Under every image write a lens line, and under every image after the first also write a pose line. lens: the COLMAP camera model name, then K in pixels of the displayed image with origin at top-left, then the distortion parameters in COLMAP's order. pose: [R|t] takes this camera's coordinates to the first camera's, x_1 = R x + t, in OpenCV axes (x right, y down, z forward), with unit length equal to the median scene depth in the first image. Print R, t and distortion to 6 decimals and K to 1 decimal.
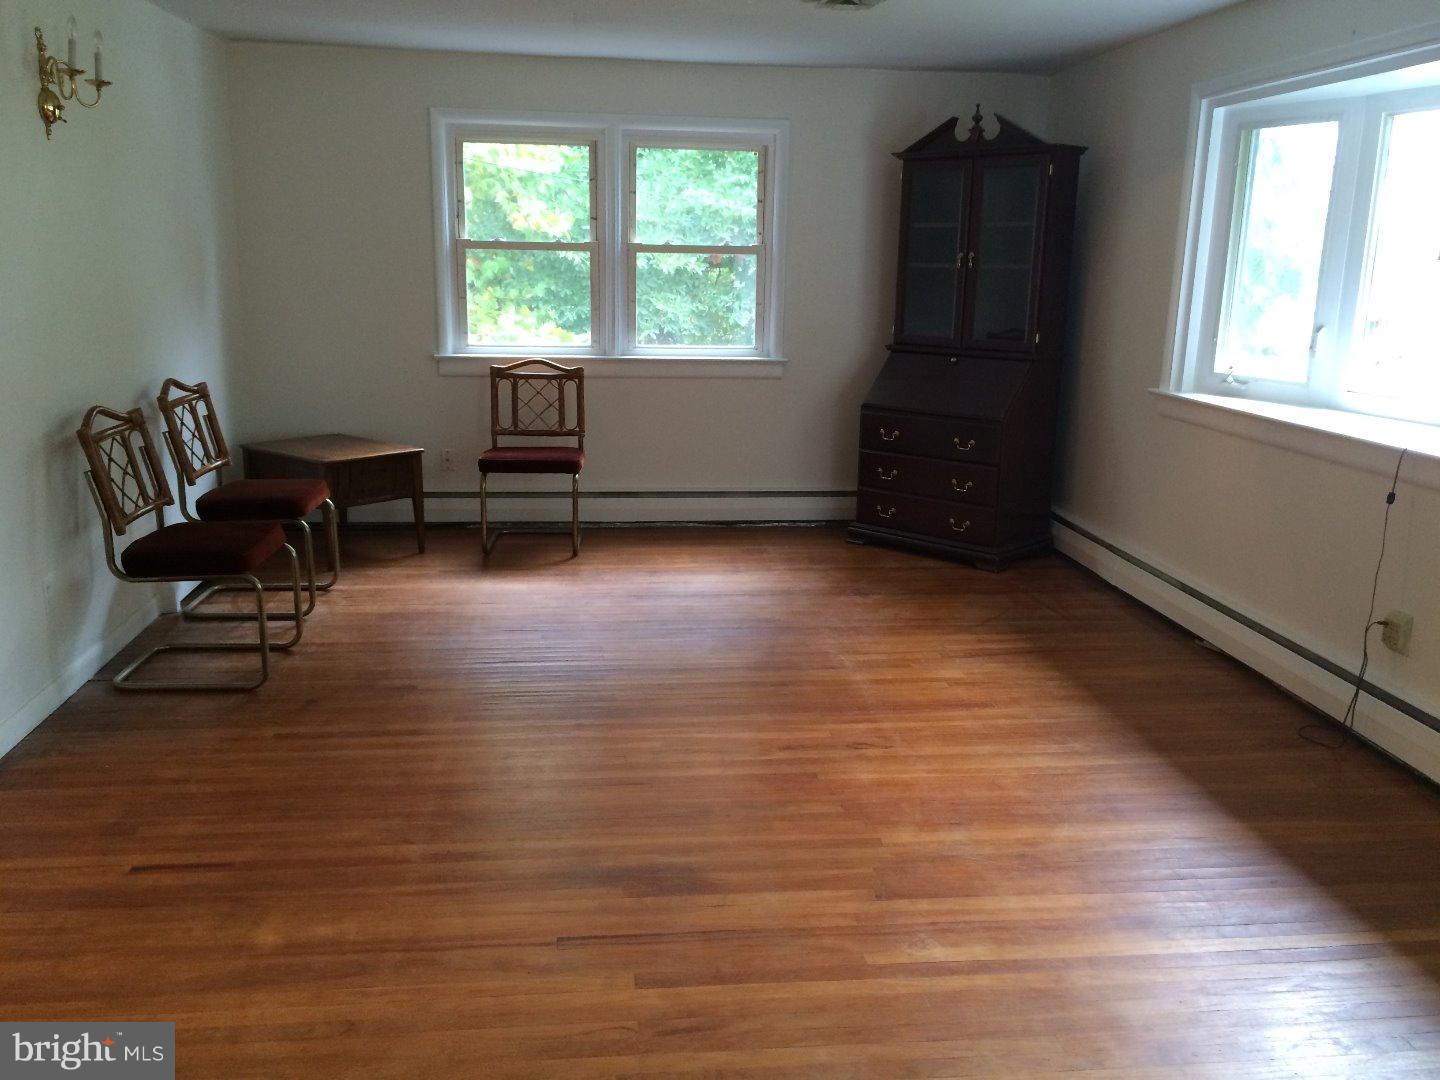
lens RADIAL K [[1218.1, 0, 710.9], [0, 1218.1, 542.3], [0, 0, 1]] dist [0.008186, 0.003464]
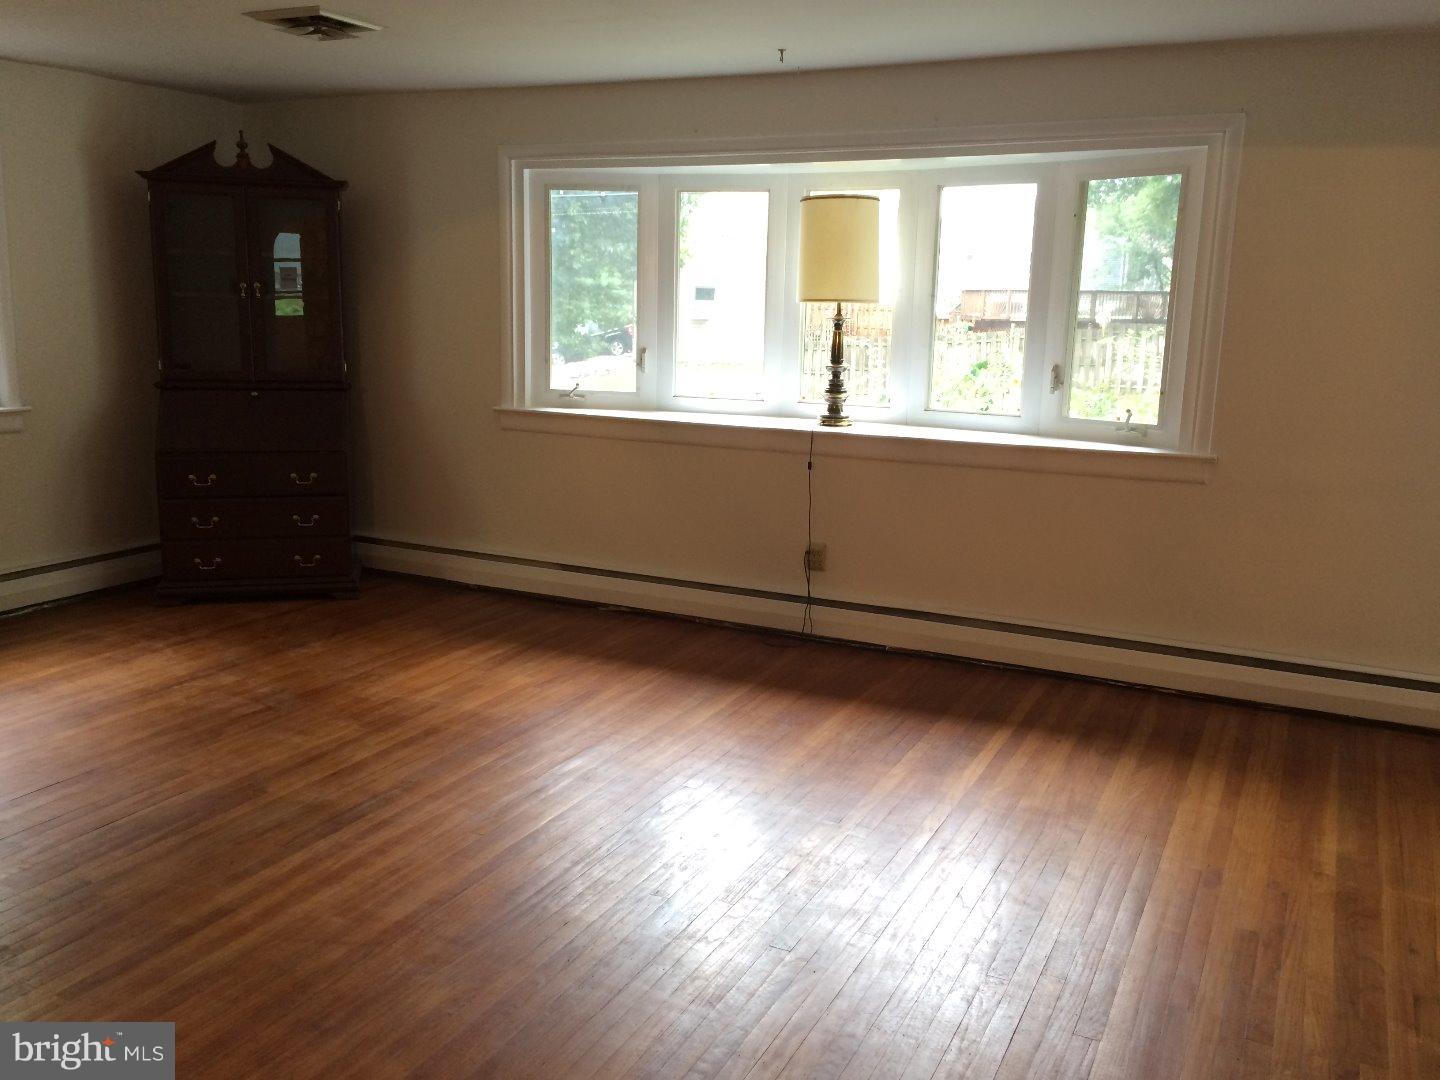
lens RADIAL K [[1218.1, 0, 710.9], [0, 1218.1, 542.3], [0, 0, 1]] dist [0.008186, 0.003464]
pose [[0.540462, -0.167193, 0.824590, -0.524500], [0.176414, 0.980790, 0.083237, -0.065076], [-0.822666, 0.100483, 0.559575, 0.223461]]
